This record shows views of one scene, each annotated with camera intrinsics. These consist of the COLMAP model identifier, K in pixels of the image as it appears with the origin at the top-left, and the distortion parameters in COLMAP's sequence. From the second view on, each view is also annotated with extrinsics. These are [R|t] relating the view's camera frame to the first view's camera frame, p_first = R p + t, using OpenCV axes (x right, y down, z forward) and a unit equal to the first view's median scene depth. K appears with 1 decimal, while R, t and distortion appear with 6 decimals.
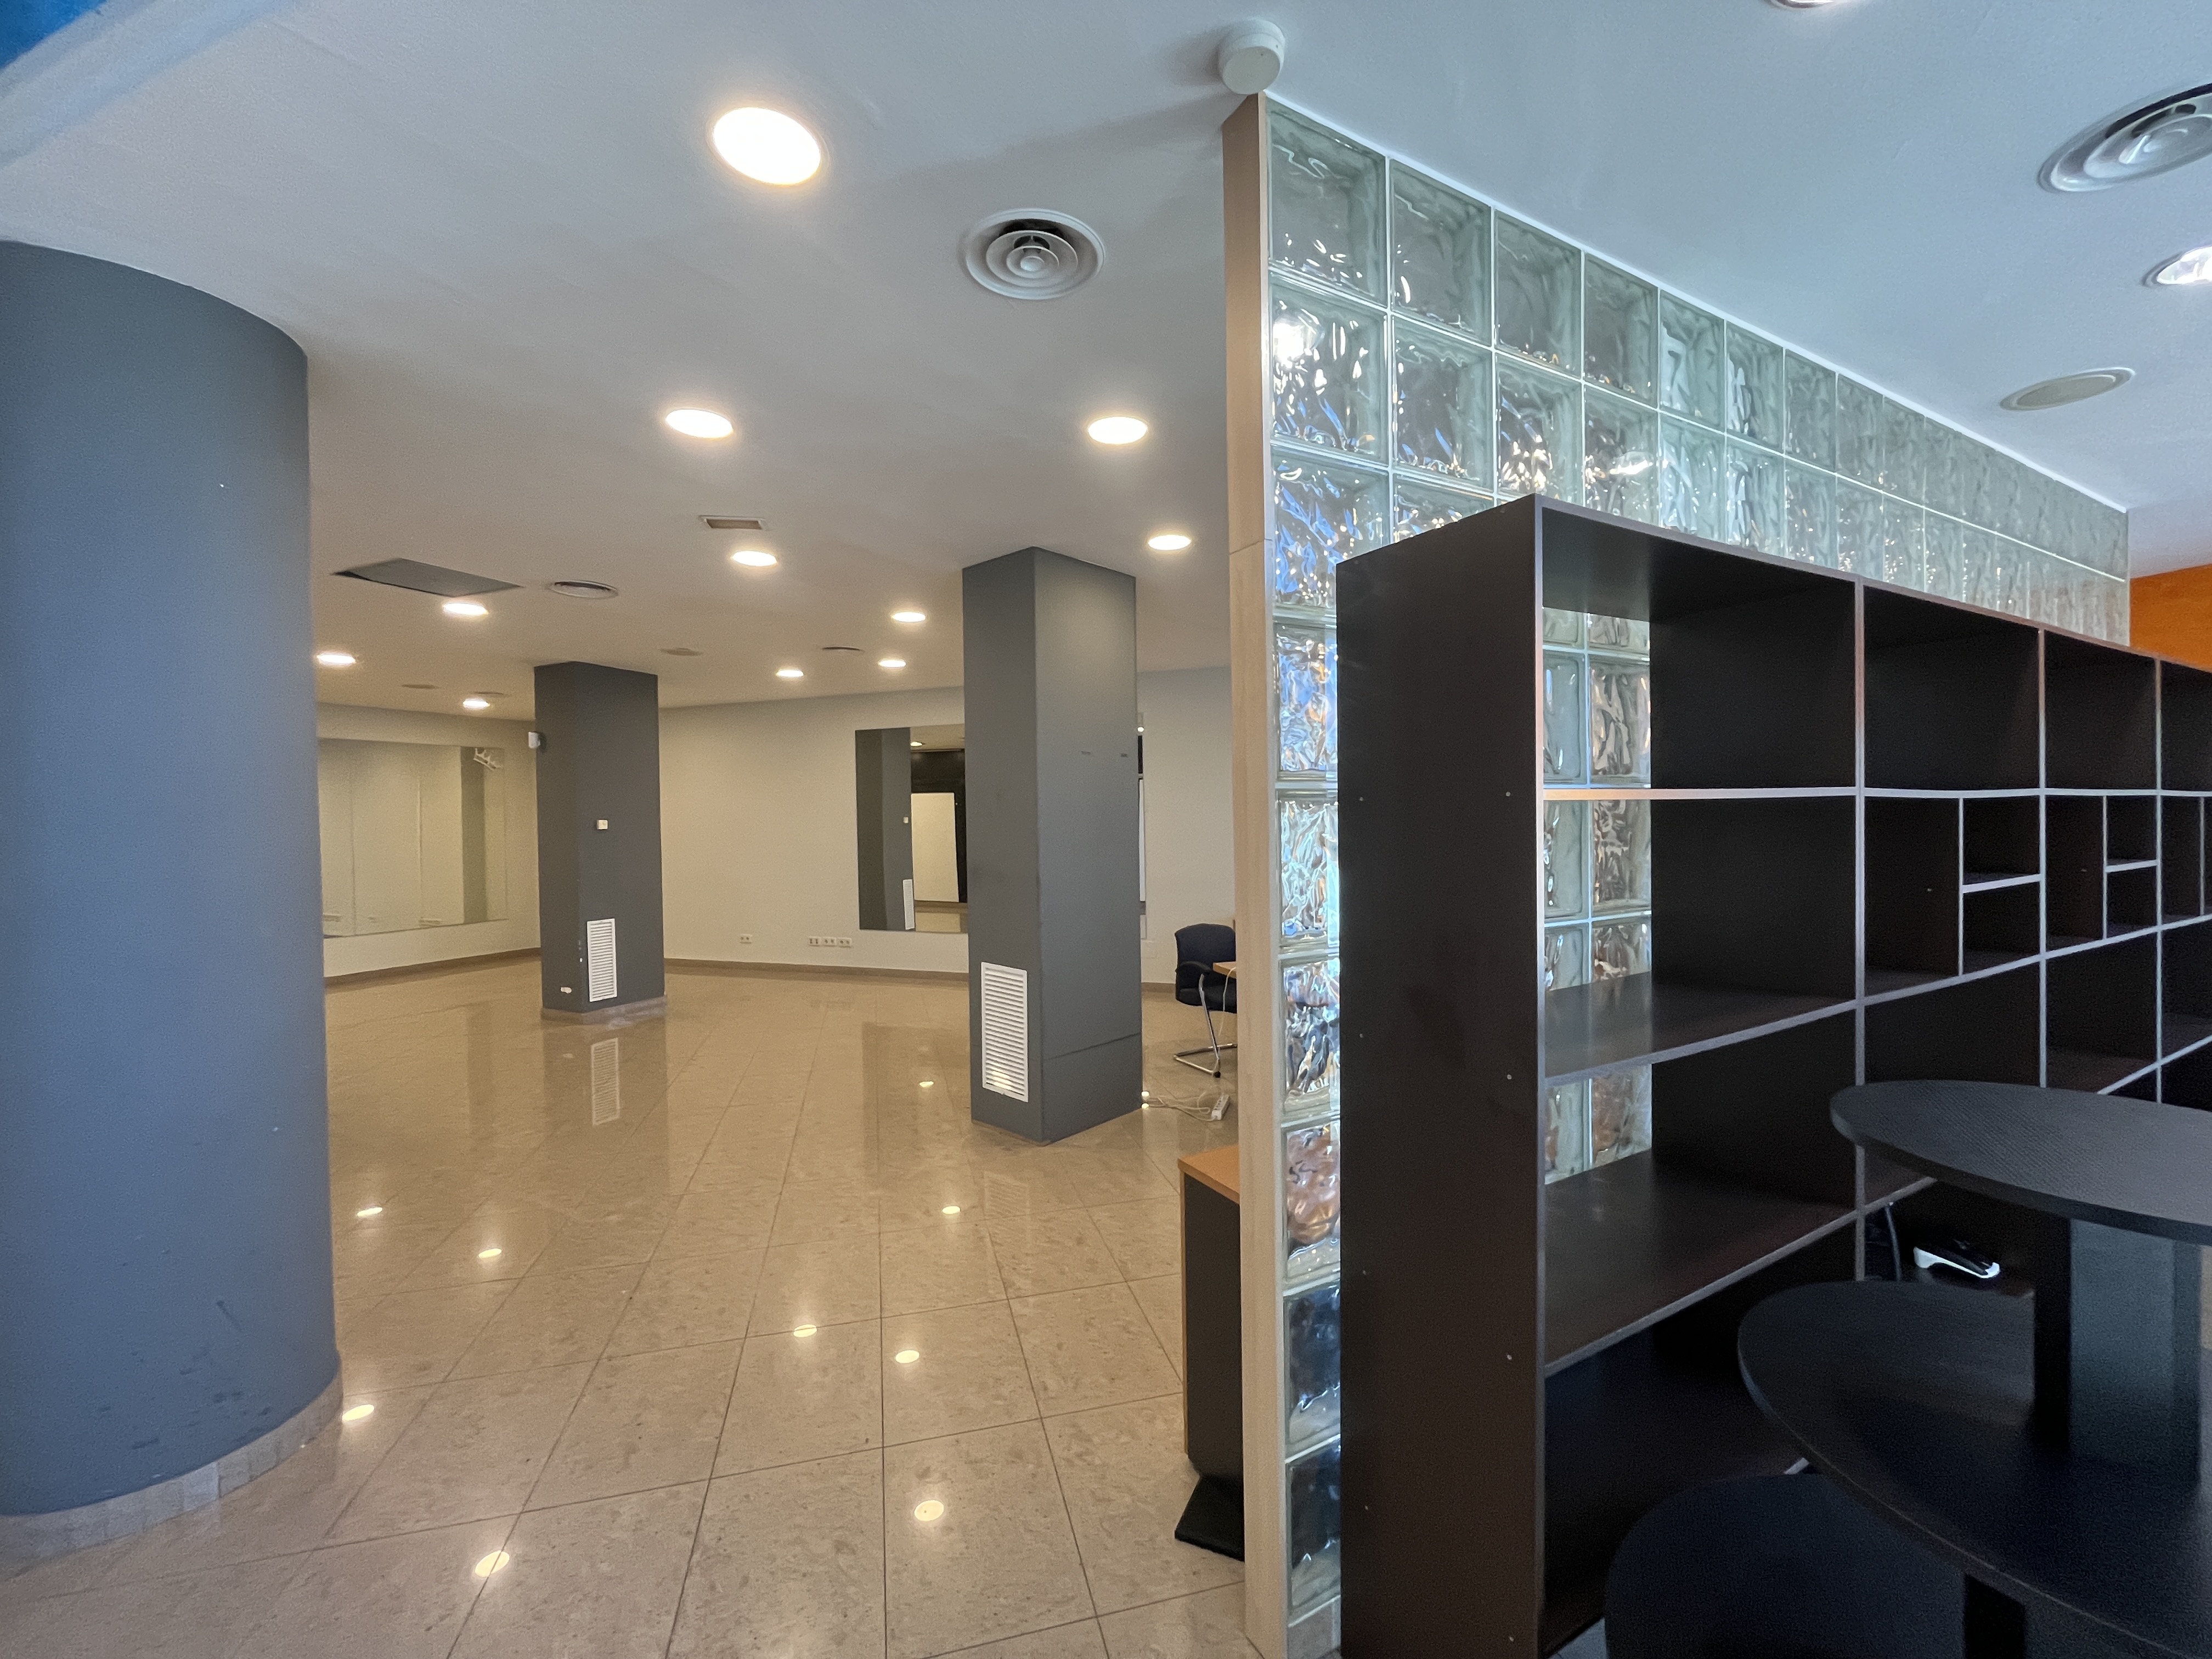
lens RADIAL K [[895.4, 0, 1096.6], [0, 895.4, 830.9], [0, 0, 1]] dist [-0.001746, -0.000507]
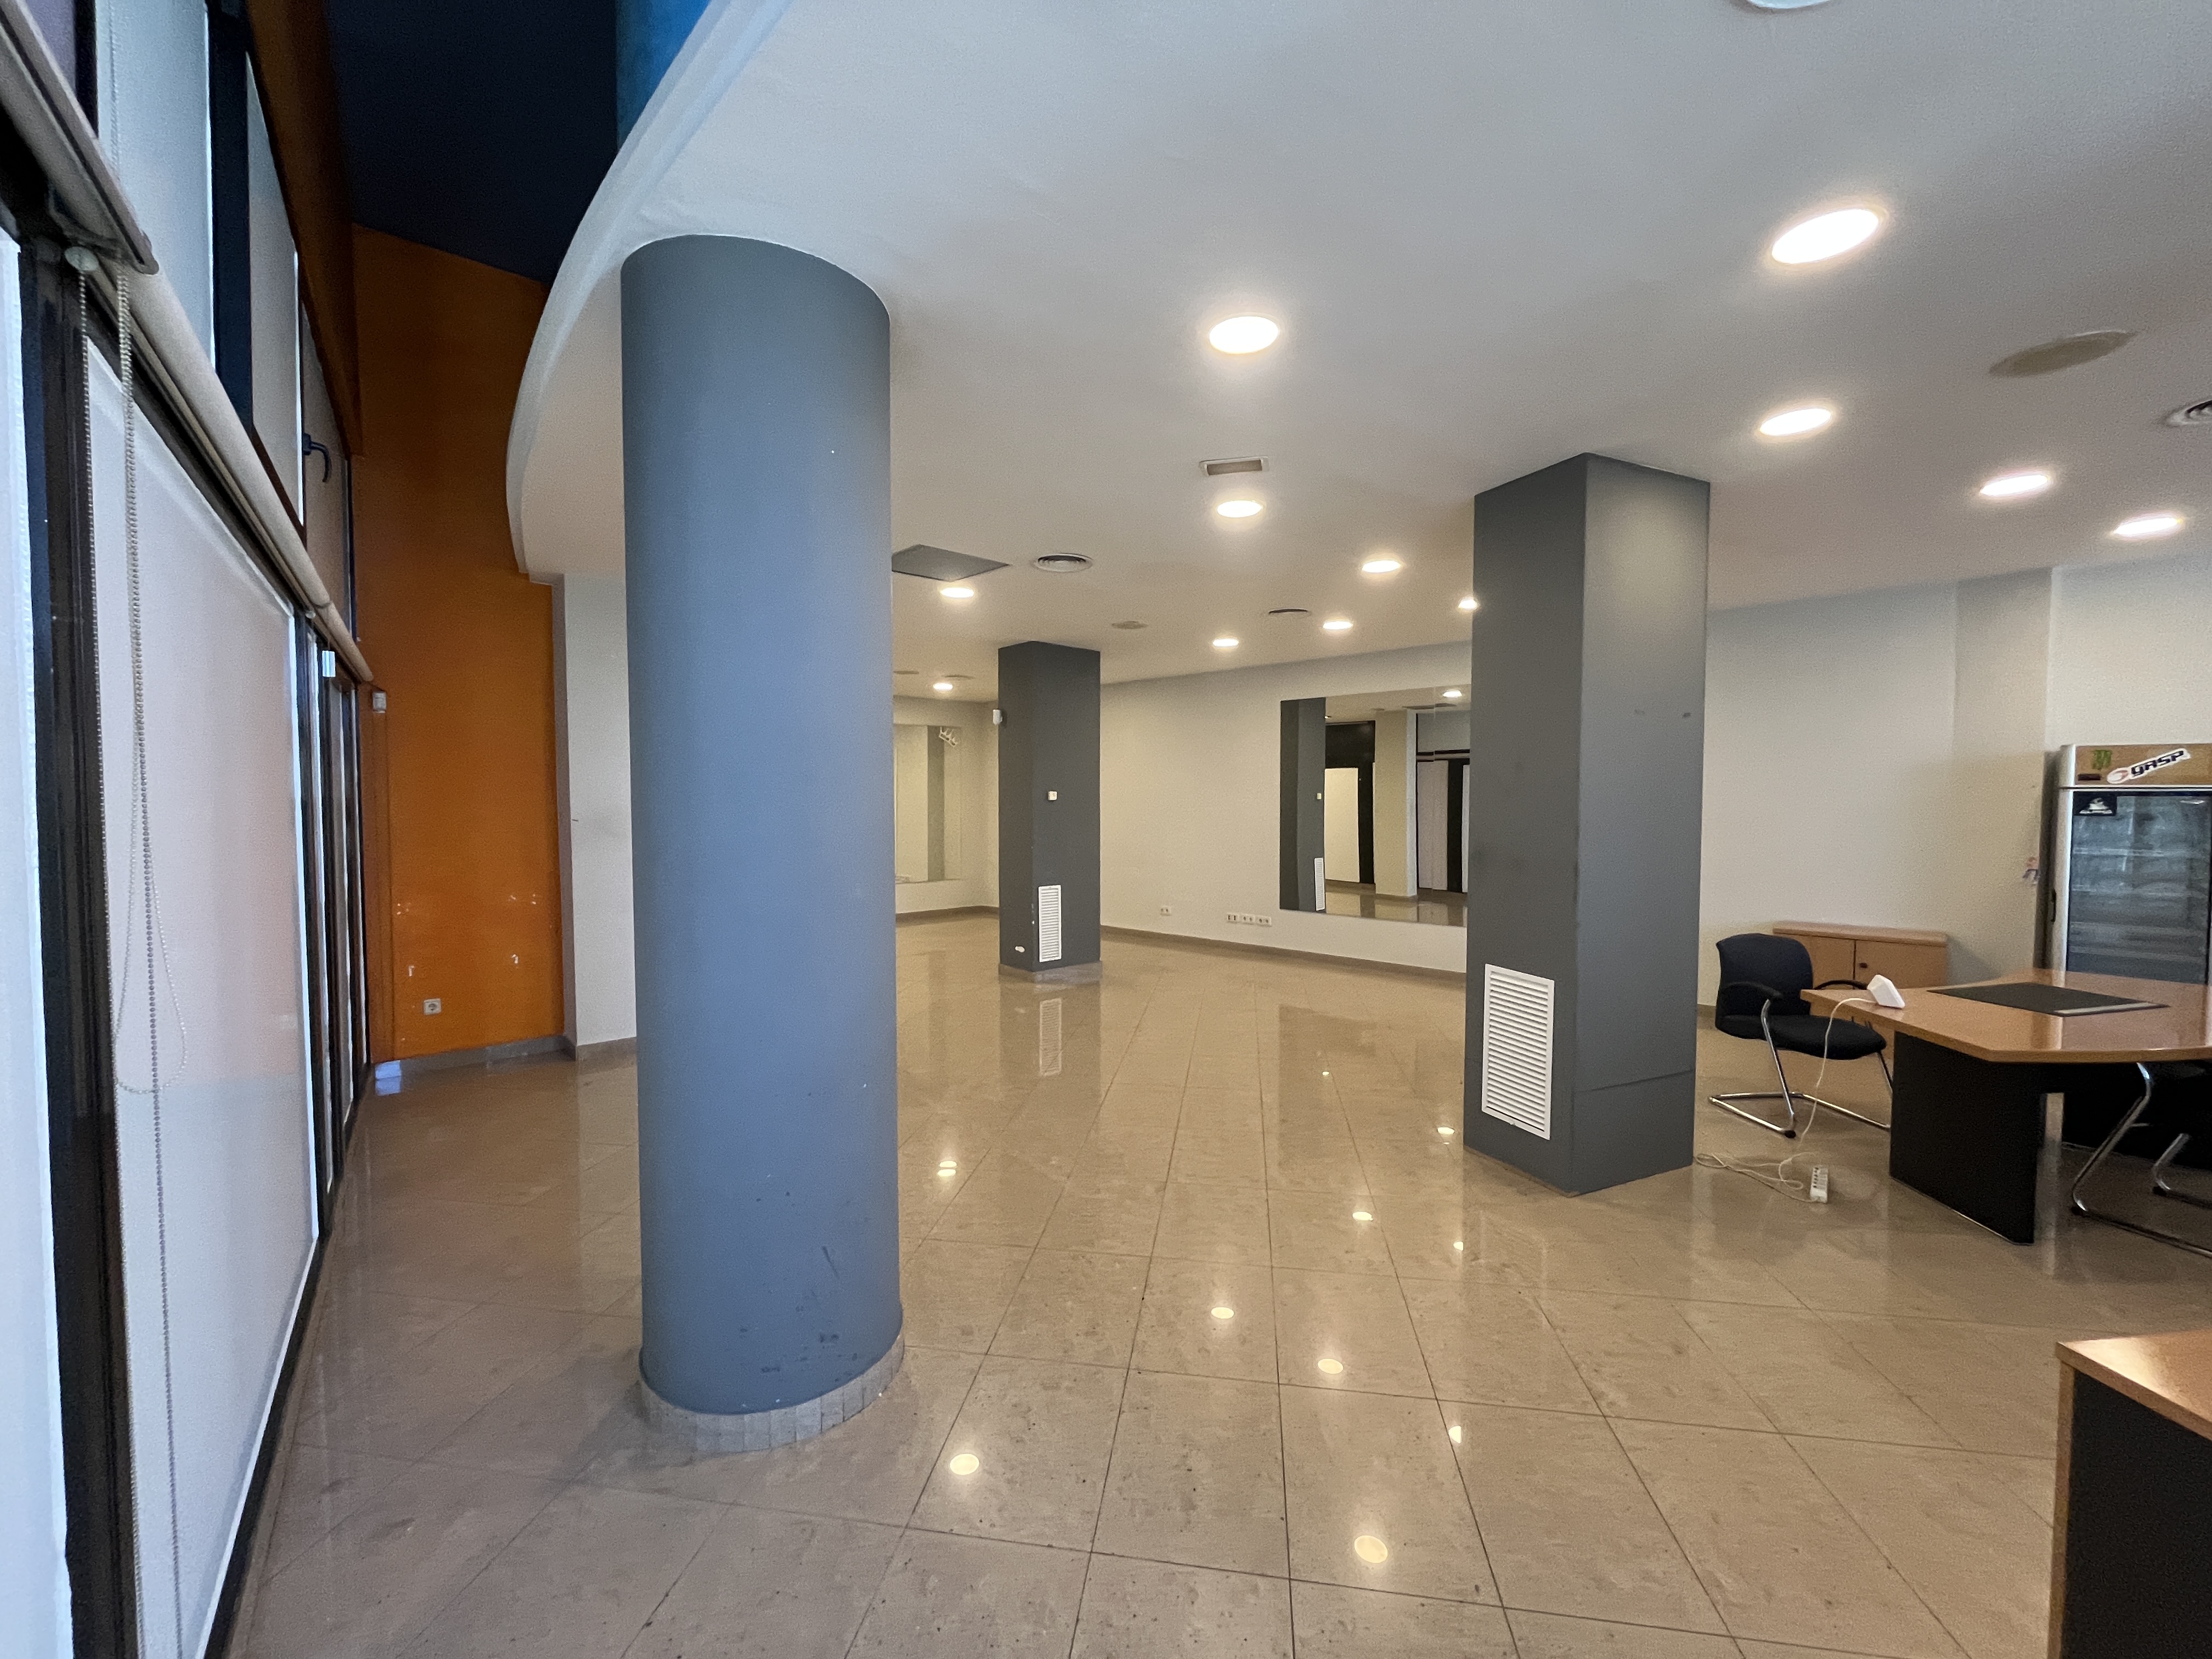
lens RADIAL K [[895.4, 0, 1096.6], [0, 895.4, 830.9], [0, 0, 1]] dist [-0.001746, -0.000507]
pose [[0.917091, 0.029240, -0.397605, -0.103970], [-0.018741, 0.999366, 0.030267, 0.001974], [0.398238, -0.020306, 0.917057, 0.064663]]
